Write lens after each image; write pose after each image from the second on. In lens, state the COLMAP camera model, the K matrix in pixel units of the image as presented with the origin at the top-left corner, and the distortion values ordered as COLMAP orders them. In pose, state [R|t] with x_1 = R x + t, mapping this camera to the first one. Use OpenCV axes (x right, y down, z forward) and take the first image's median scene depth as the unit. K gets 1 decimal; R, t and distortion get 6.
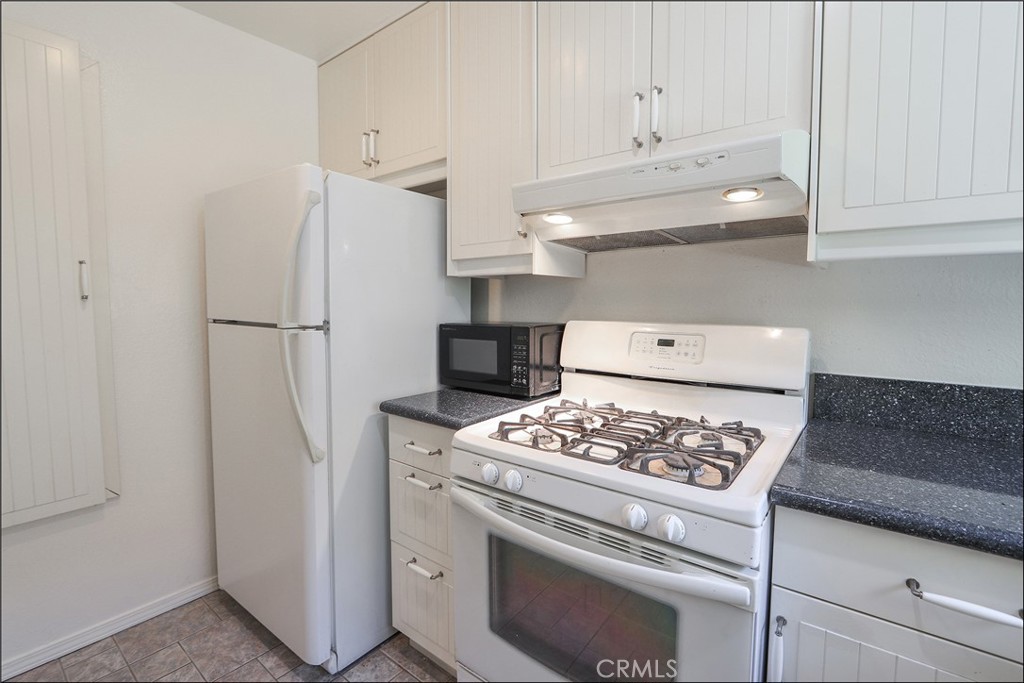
lens RADIAL K [[480.8, 0, 501.2], [0, 480.8, 331.3], [0, 0, 1]] dist [-0.020315, 0.002662]
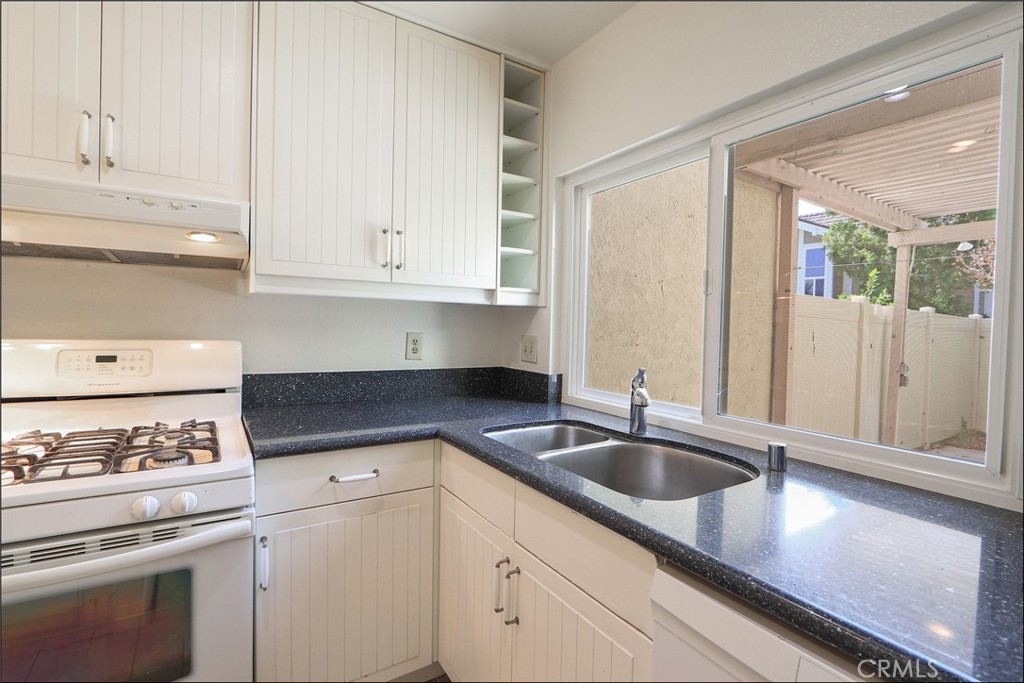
lens RADIAL K [[480.8, 0, 513.1], [0, 480.8, 339.5], [0, 0, 1]] dist [-0.020315, 0.002662]
pose [[0.313056, -0.019477, 0.949535, -0.449299], [0.035185, 0.999341, 0.008898, 0.005673], [-0.949083, 0.030624, 0.313535, -0.175215]]
